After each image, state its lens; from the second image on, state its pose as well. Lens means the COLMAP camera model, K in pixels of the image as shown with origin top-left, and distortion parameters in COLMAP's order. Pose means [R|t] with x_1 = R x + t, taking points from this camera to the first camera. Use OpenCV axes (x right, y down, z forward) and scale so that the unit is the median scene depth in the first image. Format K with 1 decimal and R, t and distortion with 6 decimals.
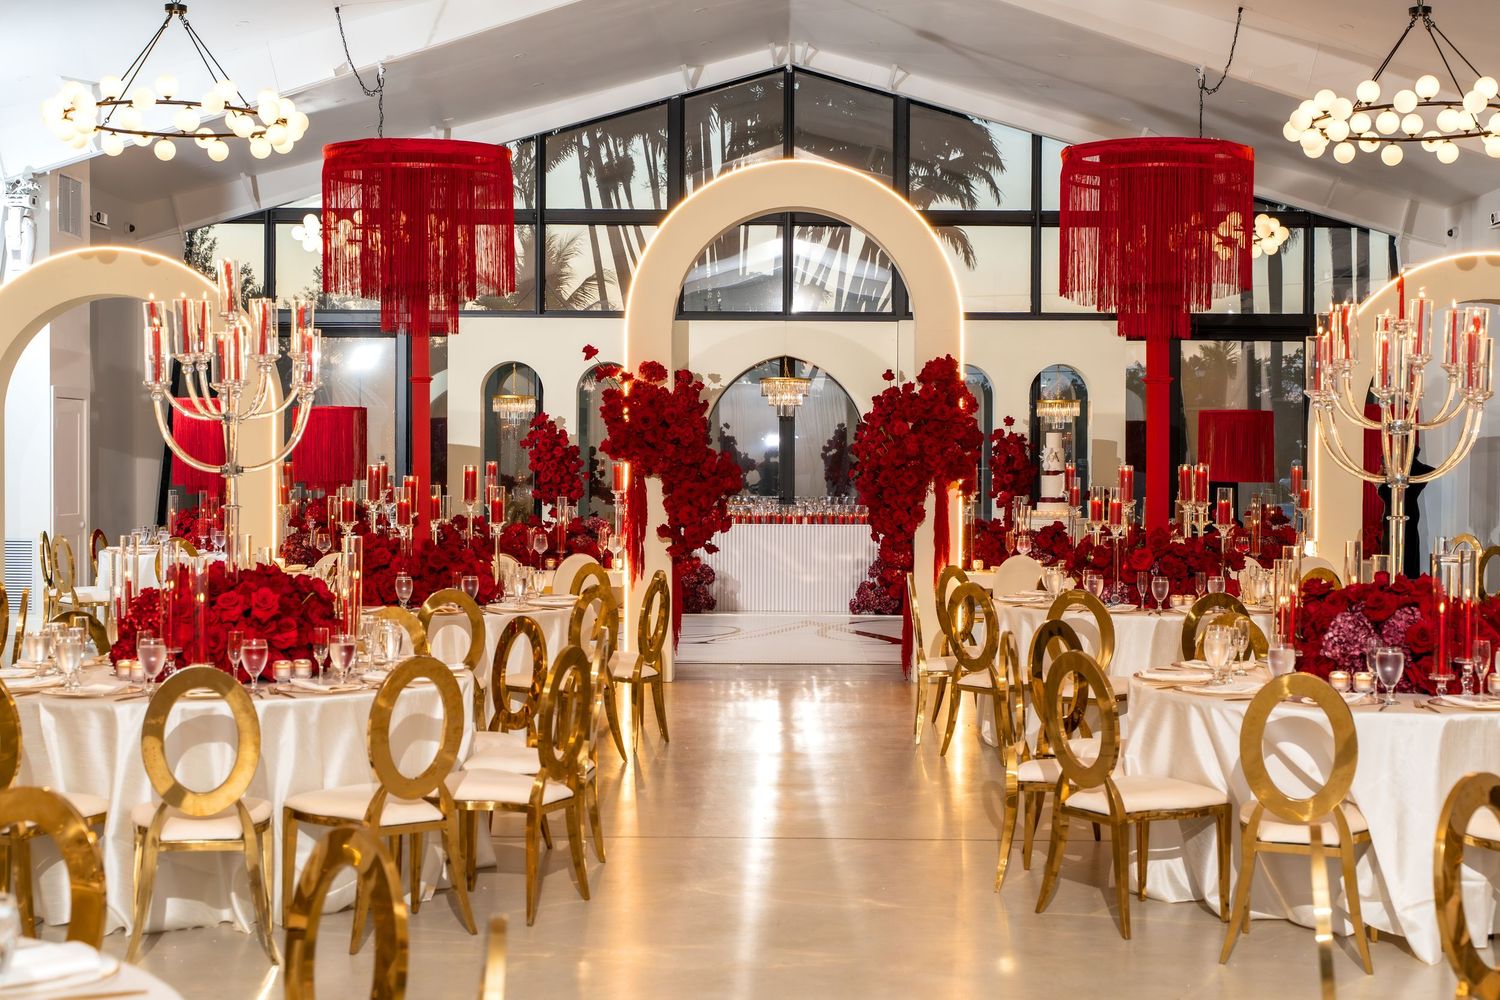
lens RADIAL K [[1894.8, 0, 750.0], [0, 1894.8, 500.0], [0, 0, 1]] dist [0.028892, 0.021532]
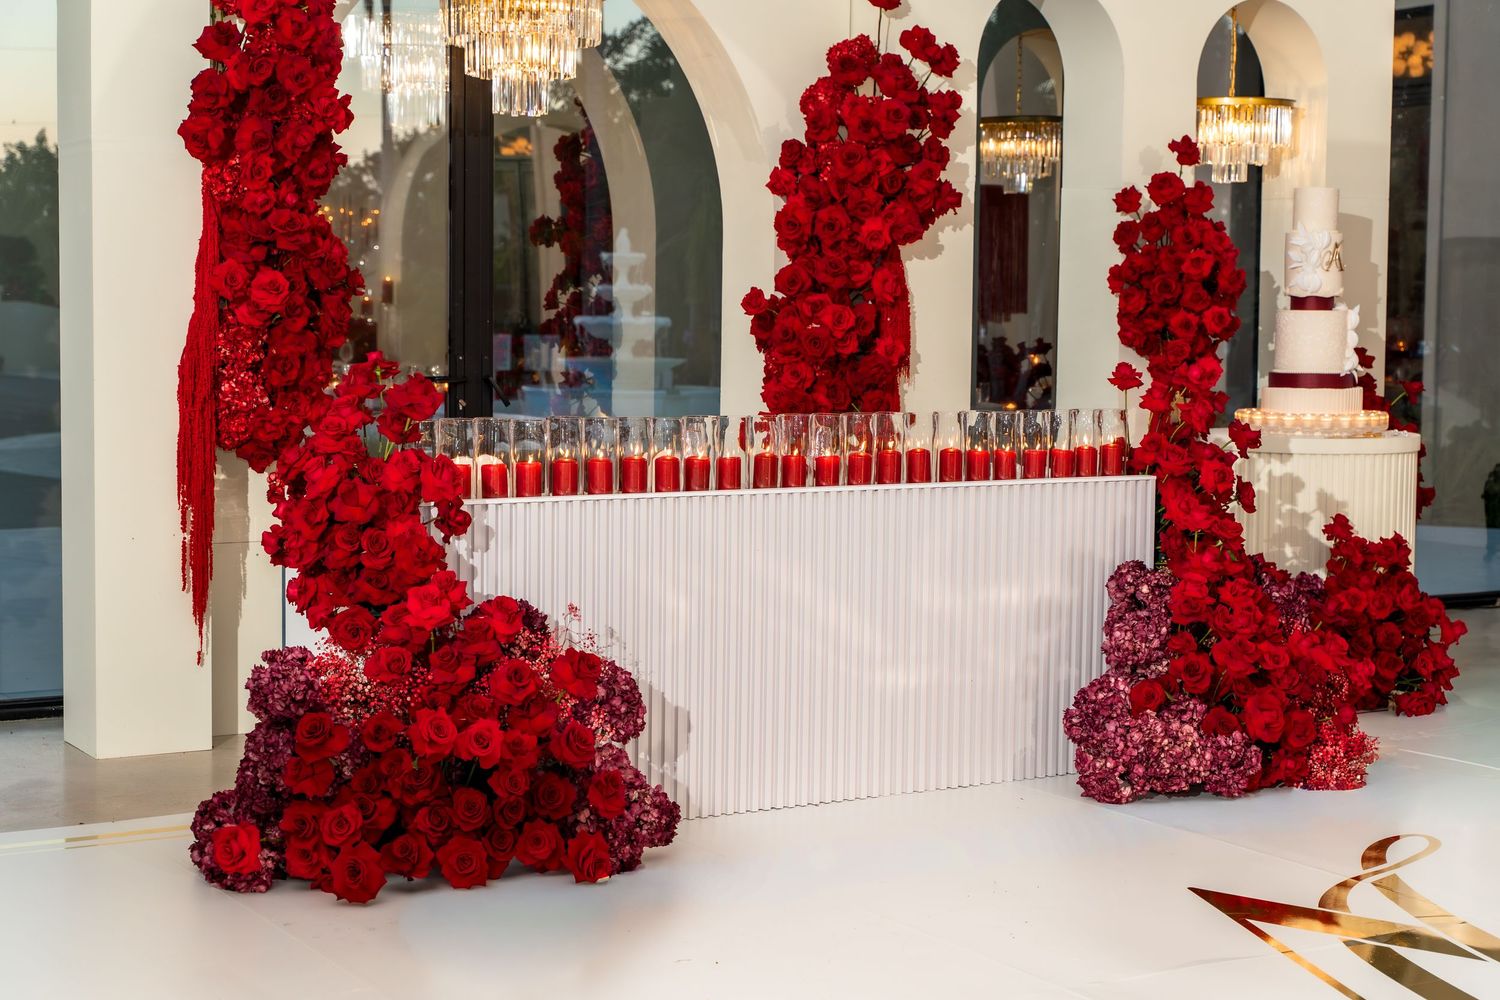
lens RADIAL K [[2448.9, 0, 750.0], [0, 2448.9, 500.0], [0, 0, 1]] dist [0.015075, 0.019417]
pose [[0.845731, -0.037869, 0.532265, -0.177125], [0.003871, 0.997888, 0.064846, -0.008153], [-0.533596, -0.052782, 0.844091, 0.703848]]
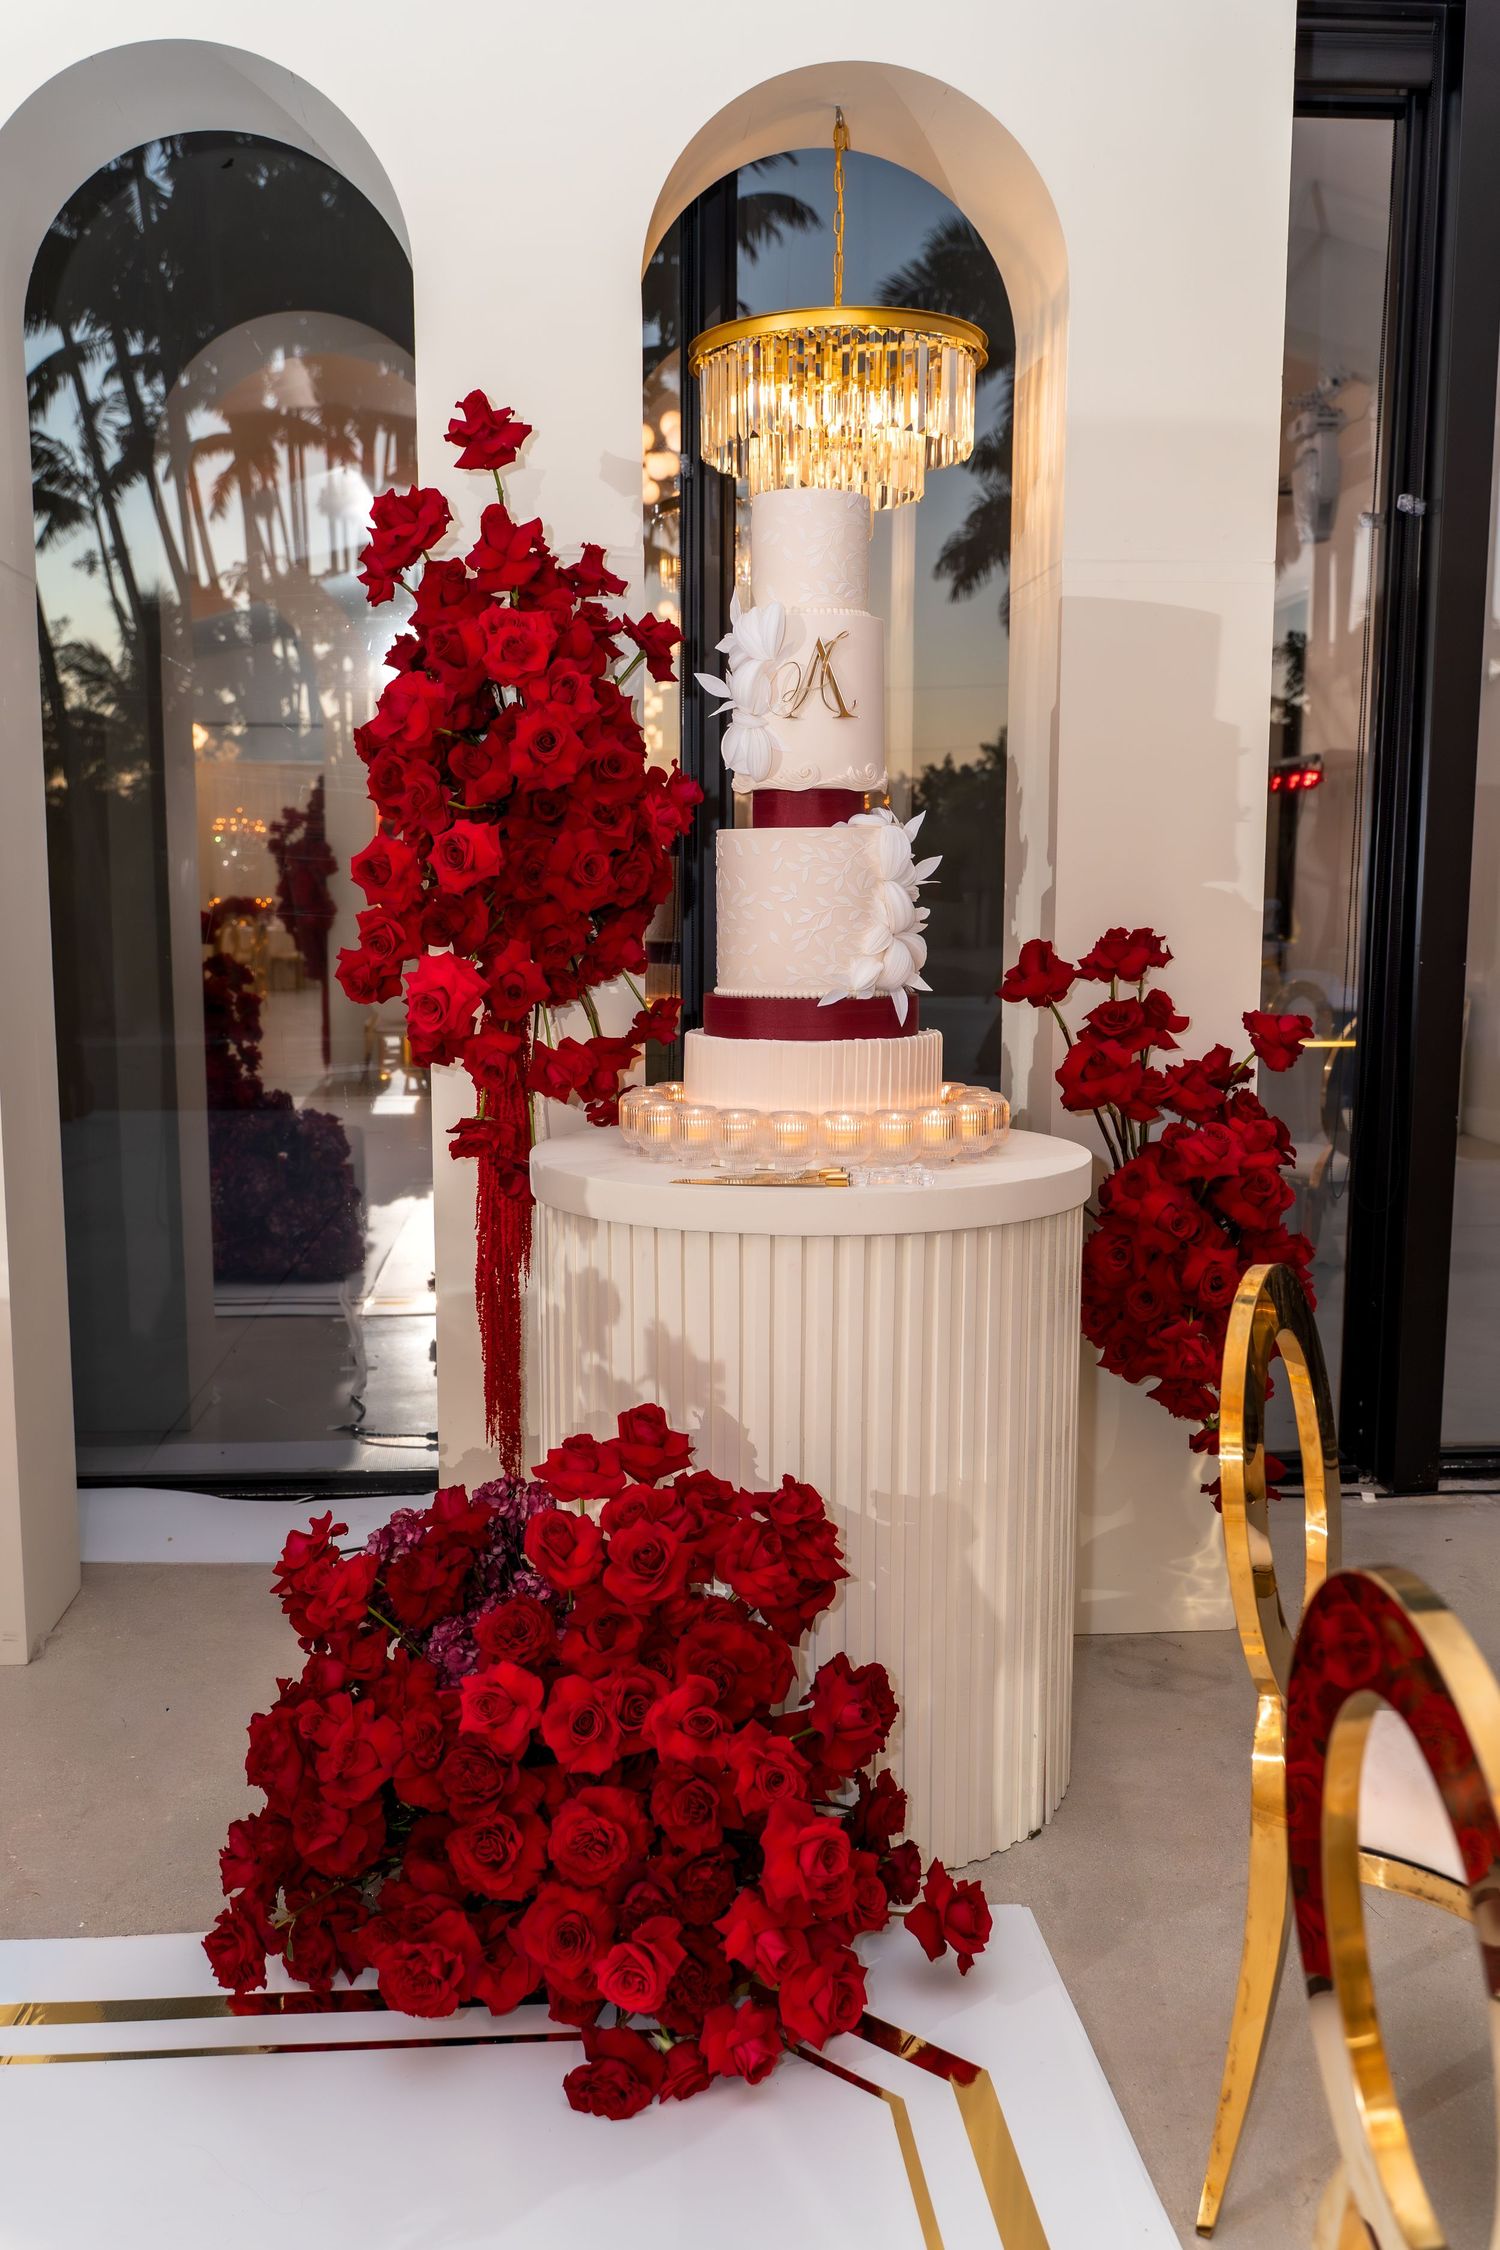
lens RADIAL K [[1888.0, 0, 701.1], [0, 1888.0, 1158.2], [0, 0, 1]] dist [-0.000579, 0.001436]
pose [[0.996095, -0.016599, 0.086712, 0.147024], [0.006112, 0.992774, 0.119840, -0.006302], [-0.088075, -0.118842, 0.988999, 0.907357]]
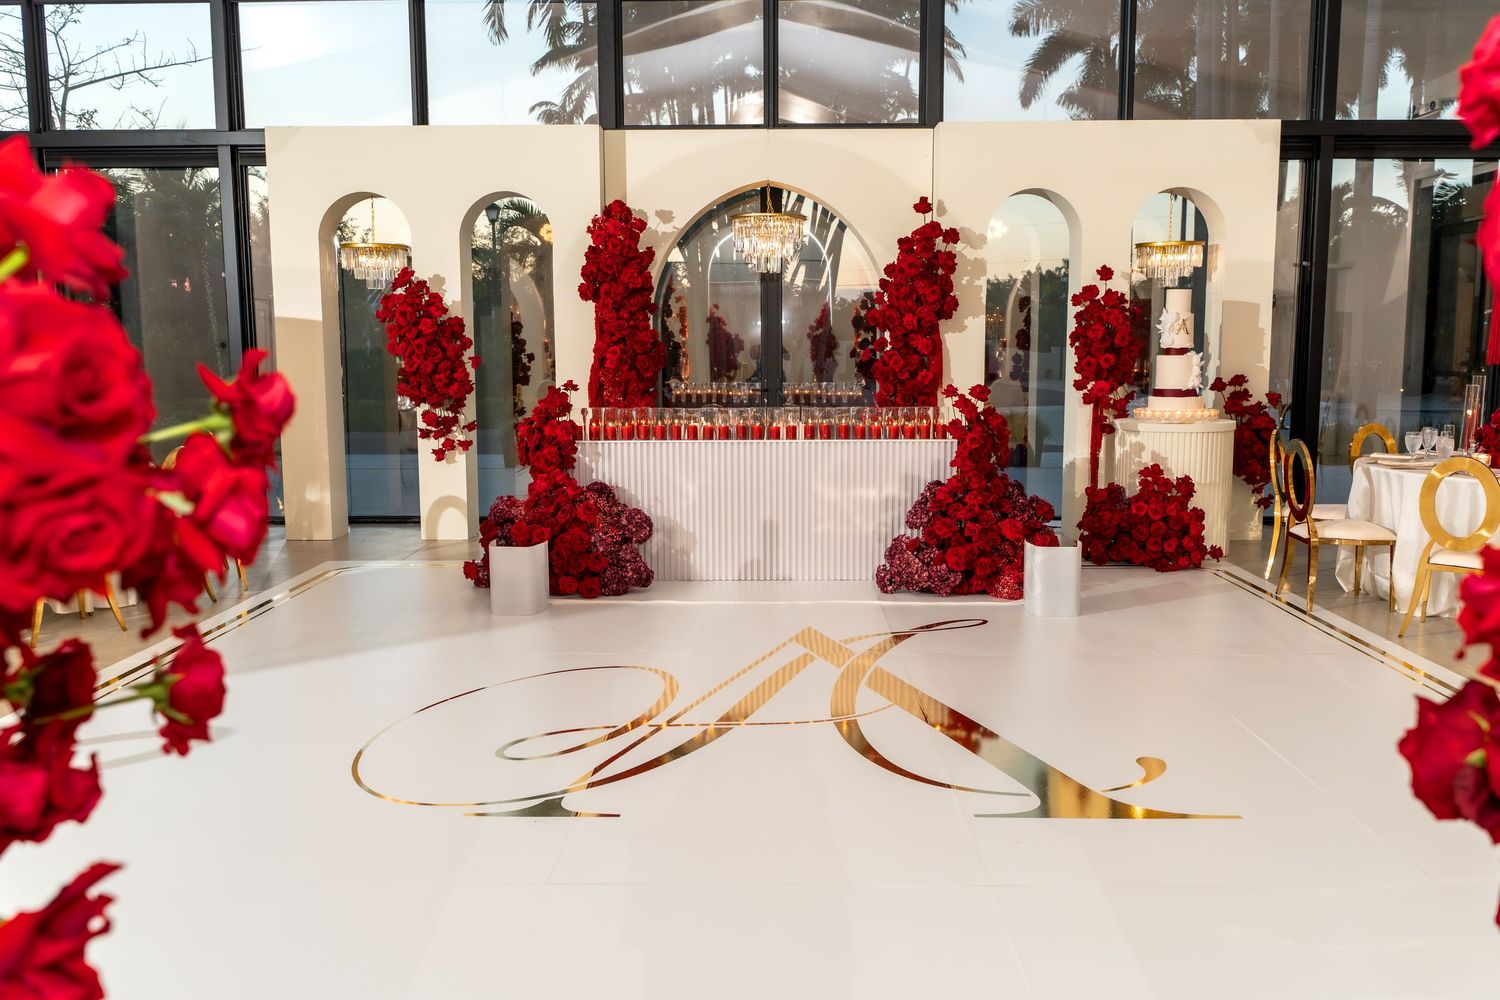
lens RADIAL K [[1194.0, 0, 750.0], [0, 1194.0, 500.0], [0, 0, 1]] dist [-0.001311, 0.003211]
pose [[0.999957, -0.008869, -0.002581, 0.013481], [0.009098, 0.993979, 0.109193, -0.010054], [0.001597, -0.109212, 0.994017, 0.610947]]
